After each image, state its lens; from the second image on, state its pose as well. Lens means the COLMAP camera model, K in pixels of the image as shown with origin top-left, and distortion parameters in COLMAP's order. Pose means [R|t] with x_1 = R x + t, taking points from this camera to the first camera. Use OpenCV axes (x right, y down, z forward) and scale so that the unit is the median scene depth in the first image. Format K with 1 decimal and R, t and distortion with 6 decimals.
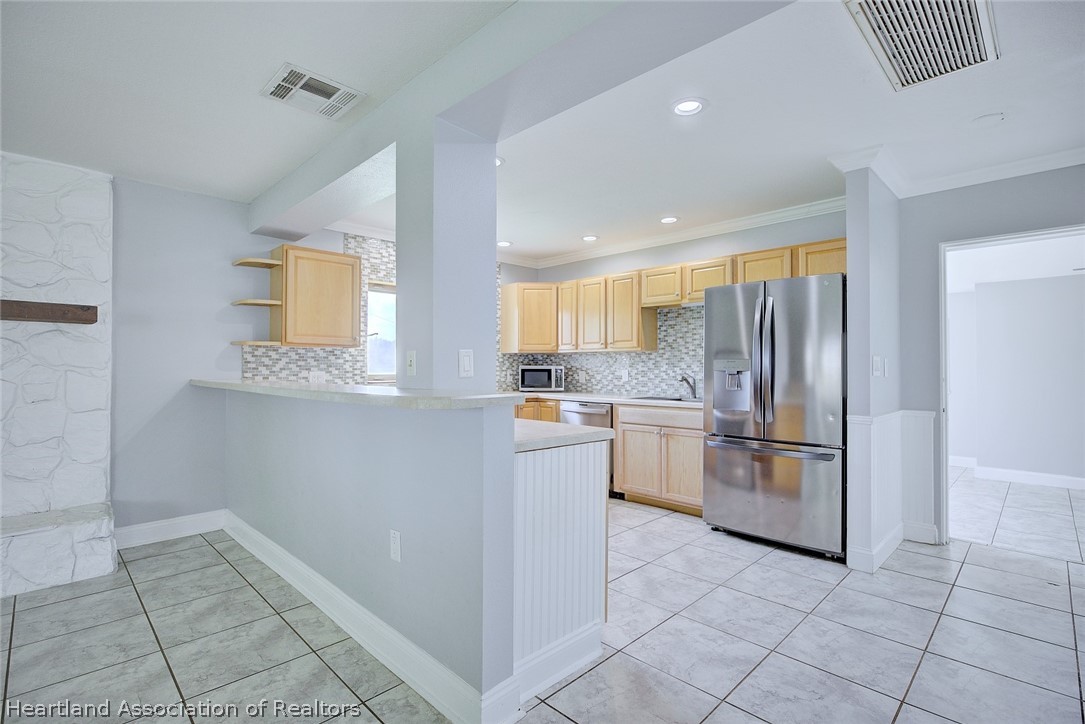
lens RADIAL K [[502.5, 0, 542.5], [0, 502.5, 363.7], [0, 0, 1]] dist [-0.007831, 0.001386]
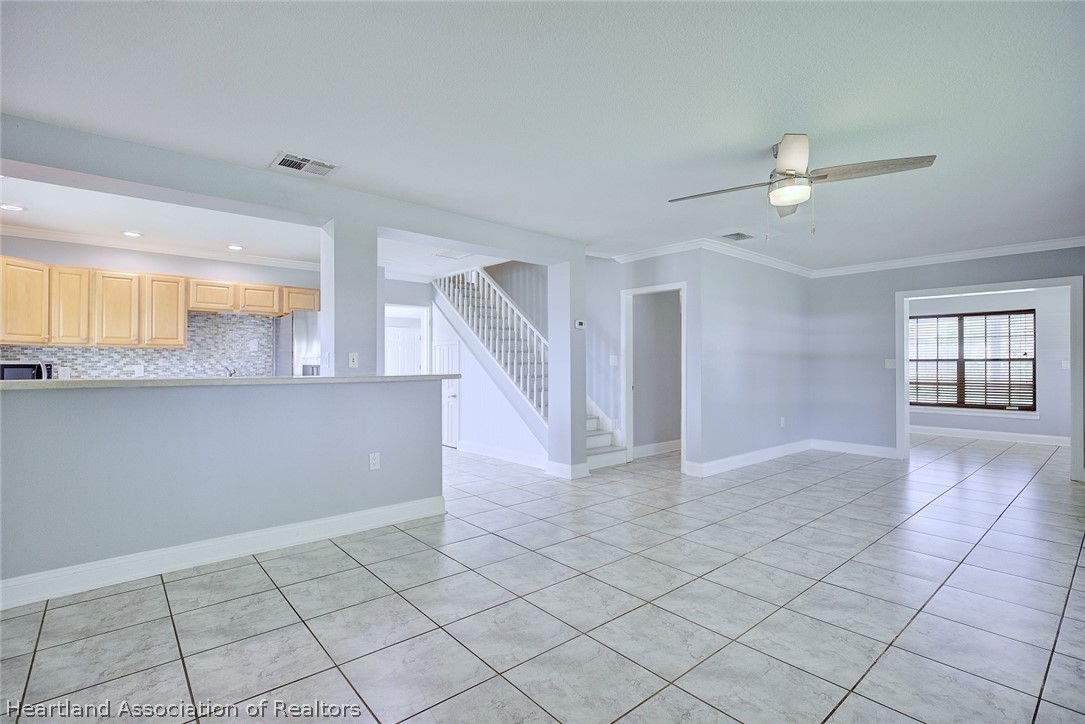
lens RADIAL K [[502.5, 0, 537.4], [0, 502.5, 362.1], [0, 0, 1]] dist [-0.007831, 0.001386]
pose [[0.089699, 0.002905, 0.995965, -0.911583], [-0.008565, 0.999961, -0.002145, 0.001428], [-0.995932, -0.008338, 0.089721, 0.112803]]
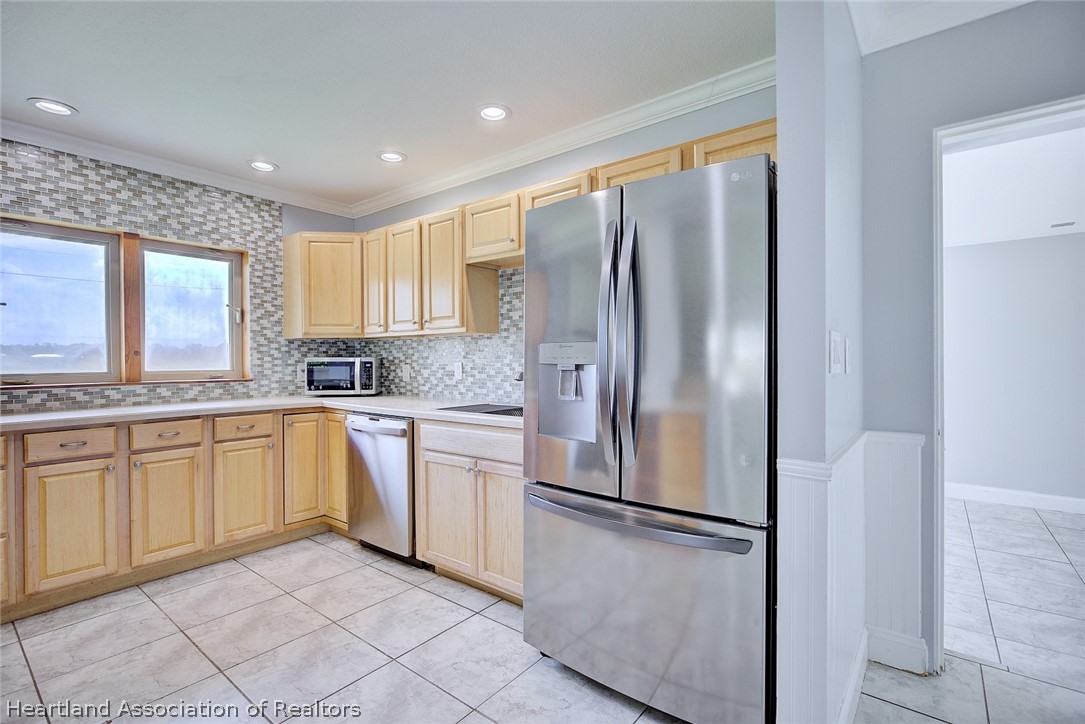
lens RADIAL K [[502.5, 0, 538.4], [0, 502.5, 361.6], [0, 0, 1]] dist [-0.007831, 0.001386]
pose [[0.992727, -0.008410, 0.120091, 0.221500], [0.006911, 0.999893, 0.012893, 0.003780], [-0.120187, -0.011969, 0.992679, 0.376782]]
